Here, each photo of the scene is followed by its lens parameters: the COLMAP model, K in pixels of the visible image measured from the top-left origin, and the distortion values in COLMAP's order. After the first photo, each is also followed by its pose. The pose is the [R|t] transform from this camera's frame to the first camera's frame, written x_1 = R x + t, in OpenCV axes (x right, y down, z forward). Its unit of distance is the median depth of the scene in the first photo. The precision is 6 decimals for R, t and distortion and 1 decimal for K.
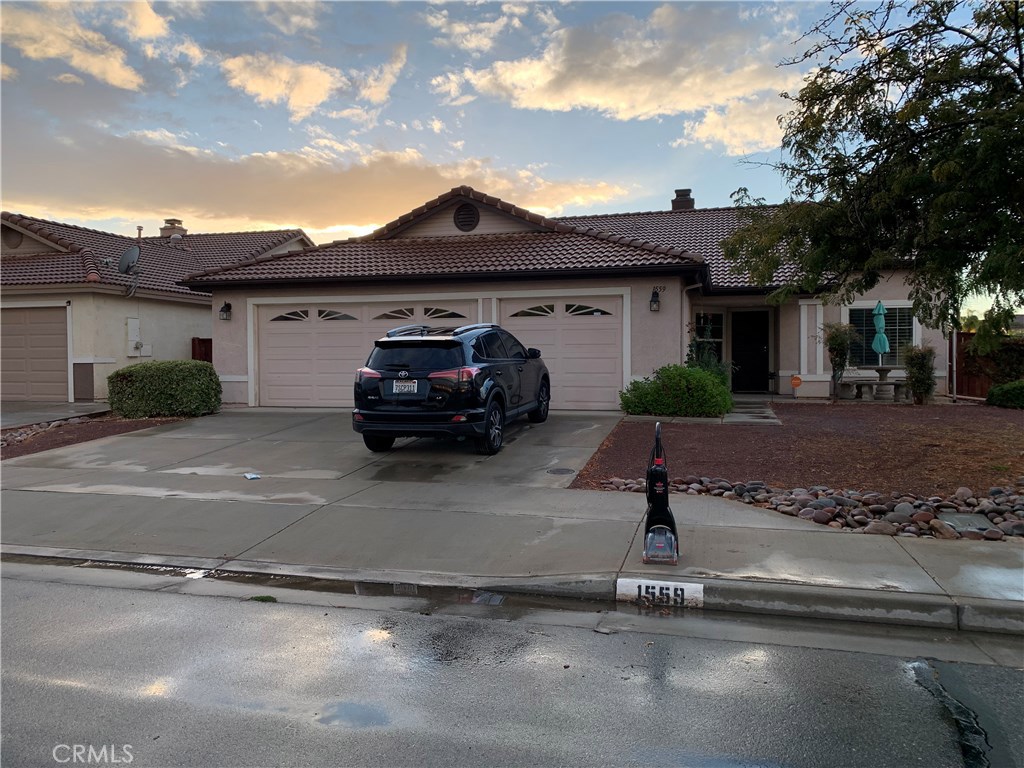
lens RADIAL K [[785.9, 0, 512.0], [0, 785.9, 384.0], [0, 0, 1]] dist [0.034283, -0.010957]
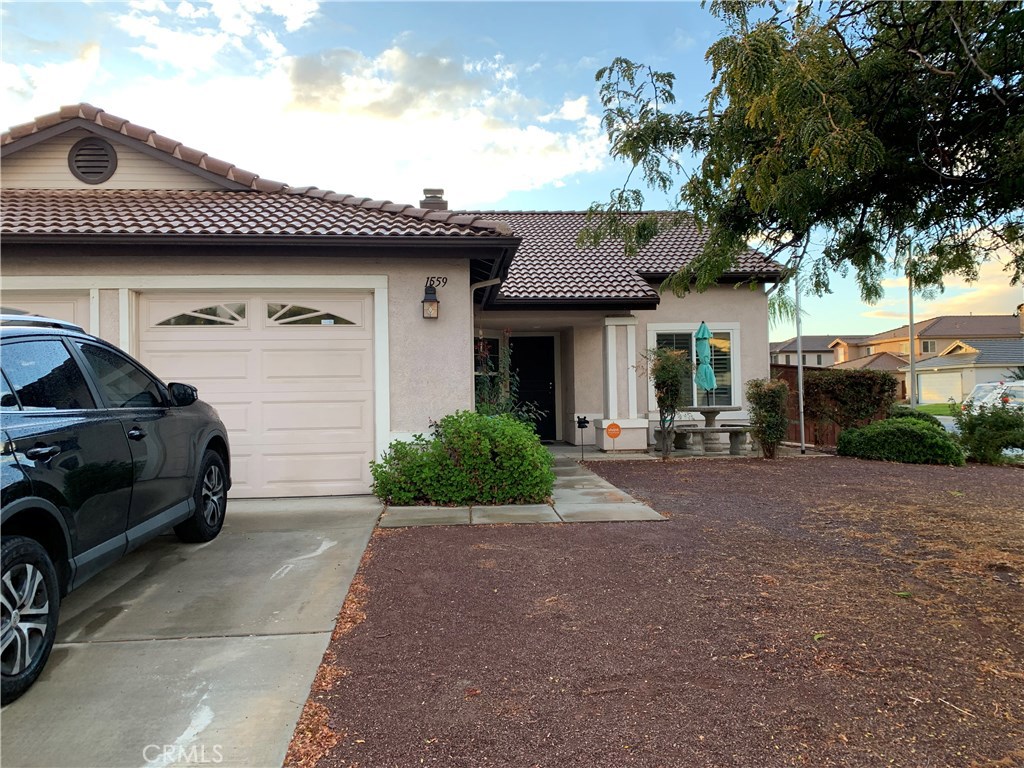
lens RADIAL K [[785.9, 0, 512.0], [0, 785.9, 384.0], [0, 0, 1]] dist [0.034283, -0.010957]
pose [[0.944288, -0.004804, 0.329087, 0.043513], [0.020815, 0.998764, -0.045146, -0.015818], [-0.328463, 0.049481, 0.943220, 0.392041]]
